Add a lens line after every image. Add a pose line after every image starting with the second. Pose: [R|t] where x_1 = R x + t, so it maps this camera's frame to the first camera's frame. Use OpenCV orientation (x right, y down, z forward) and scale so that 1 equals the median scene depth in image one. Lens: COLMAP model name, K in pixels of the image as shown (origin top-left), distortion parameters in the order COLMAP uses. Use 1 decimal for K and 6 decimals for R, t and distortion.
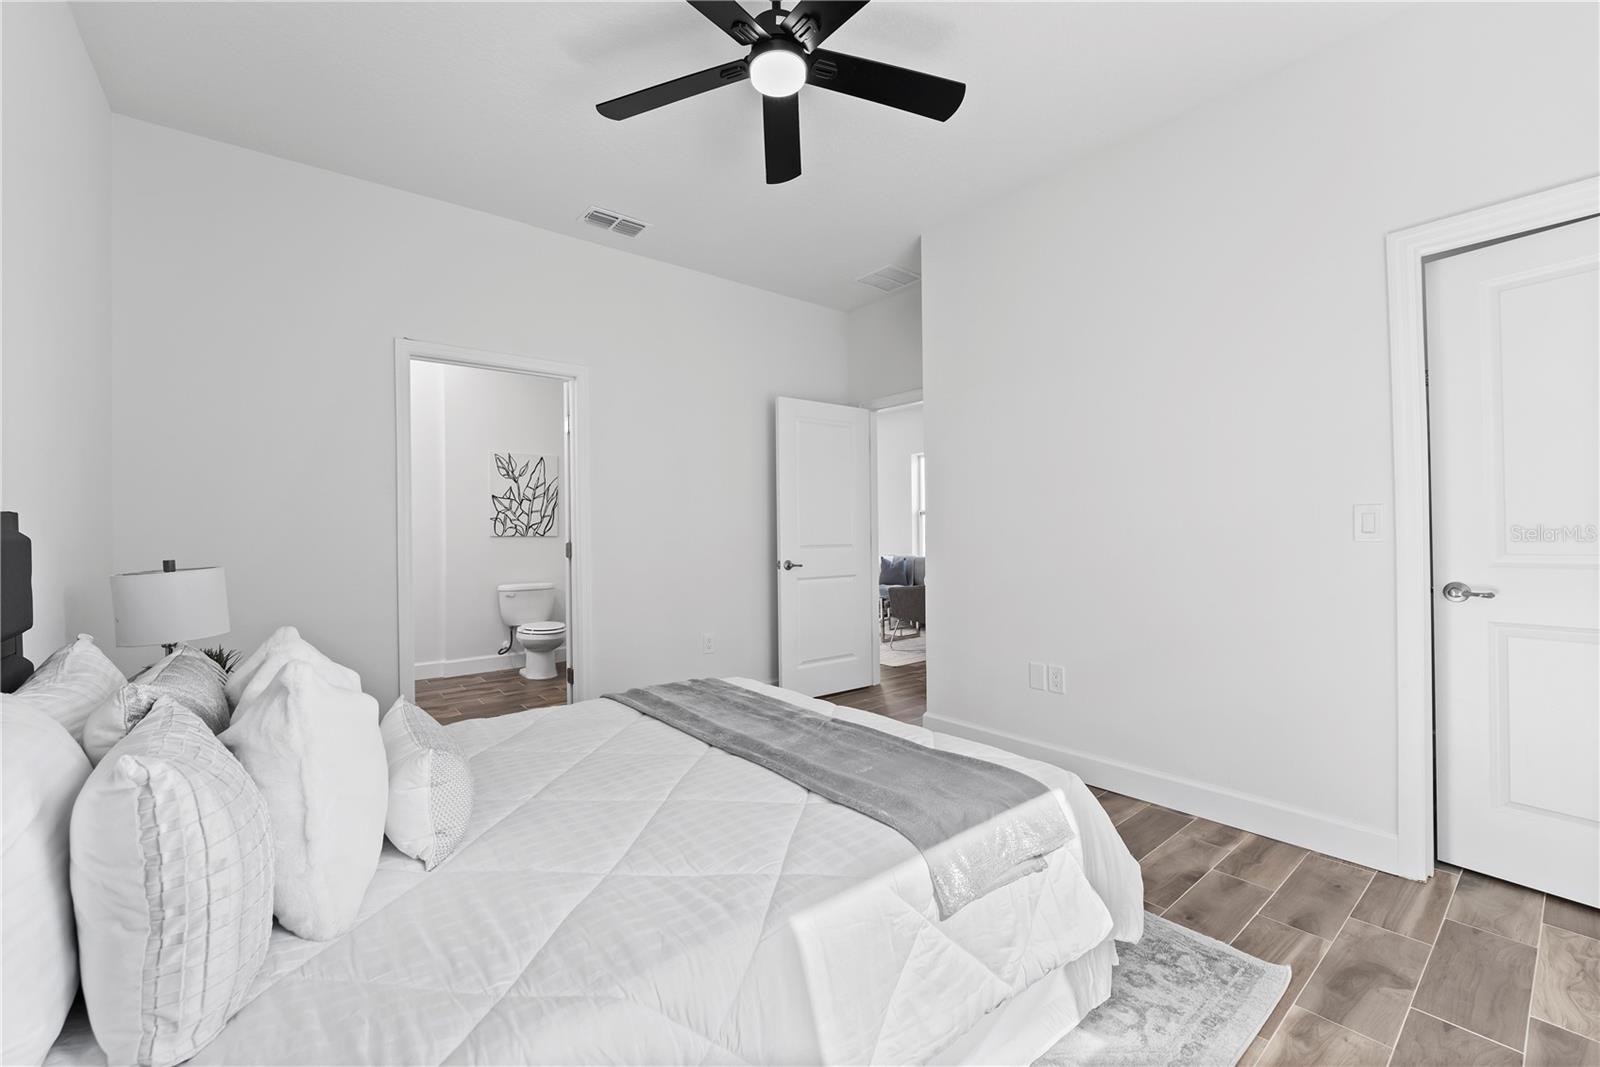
lens RADIAL K [[655.7, 0, 802.0], [0, 655.7, 534.0], [0, 0, 1]] dist [-0.021741, 0.003229]
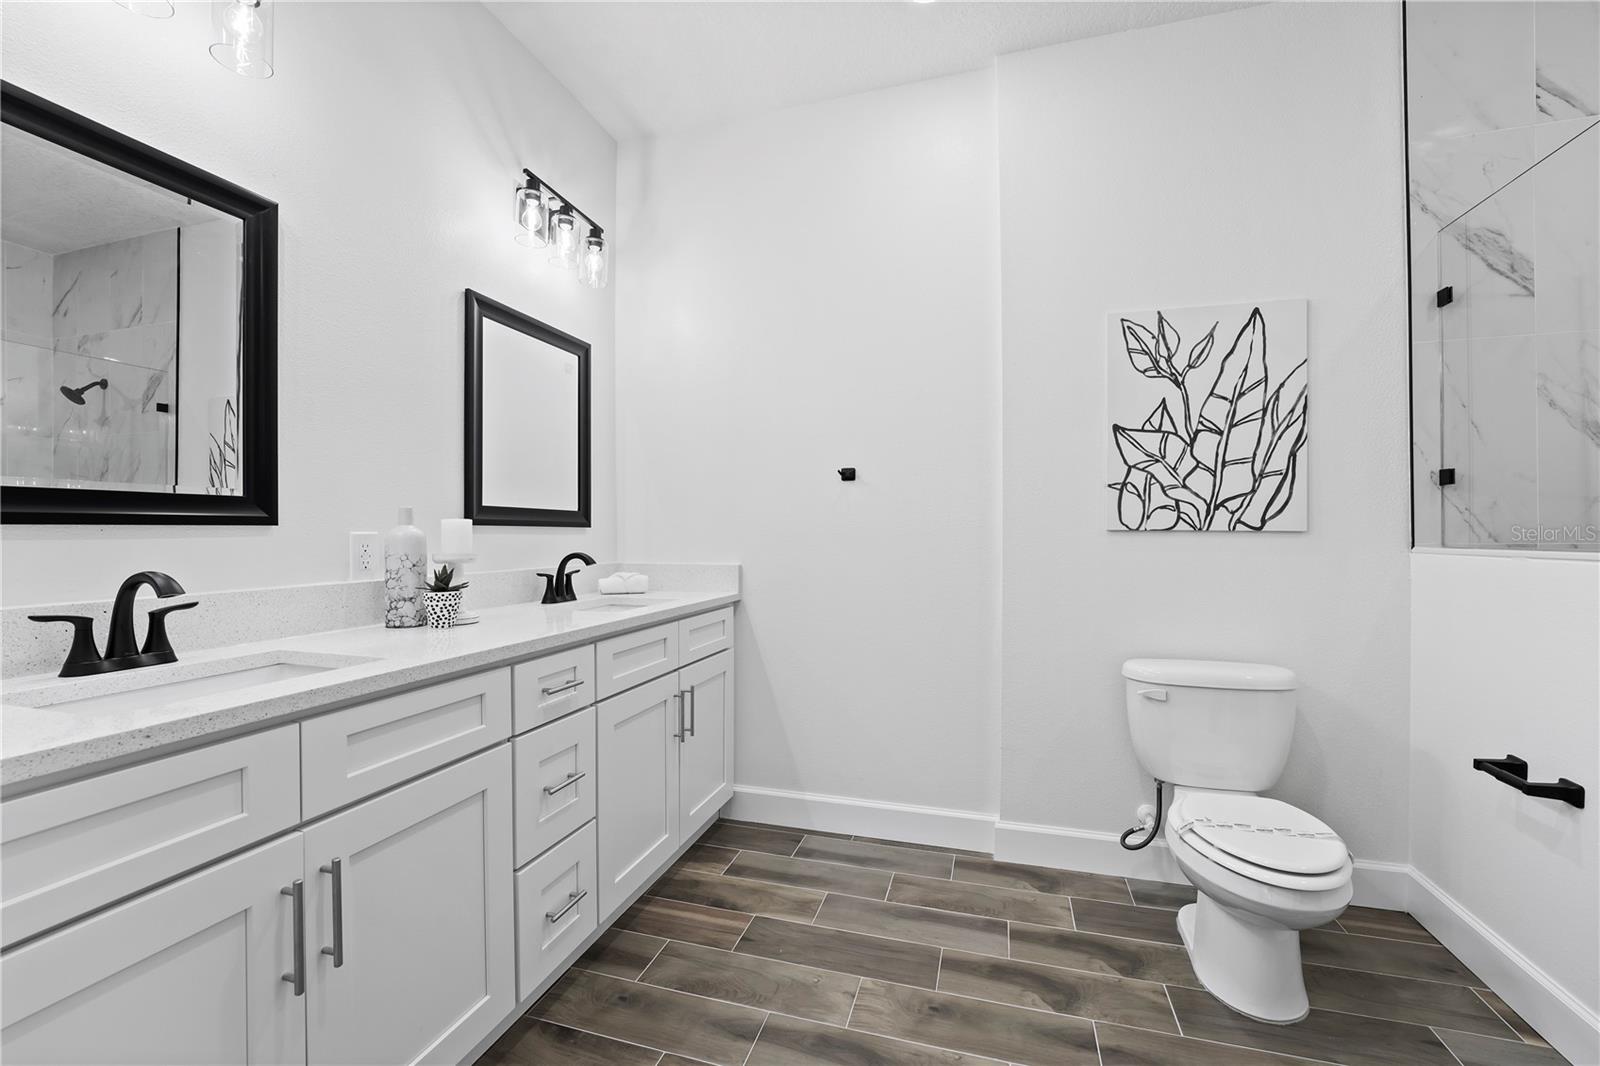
lens RADIAL K [[655.7, 0, 803.0], [0, 655.7, 529.3], [0, 0, 1]] dist [-0.021741, 0.003229]
pose [[0.557534, 0.008504, -0.830111, -0.248730], [-0.000114, 0.999948, 0.010167, -0.001068], [0.830154, -0.005574, 0.557506, 0.614992]]
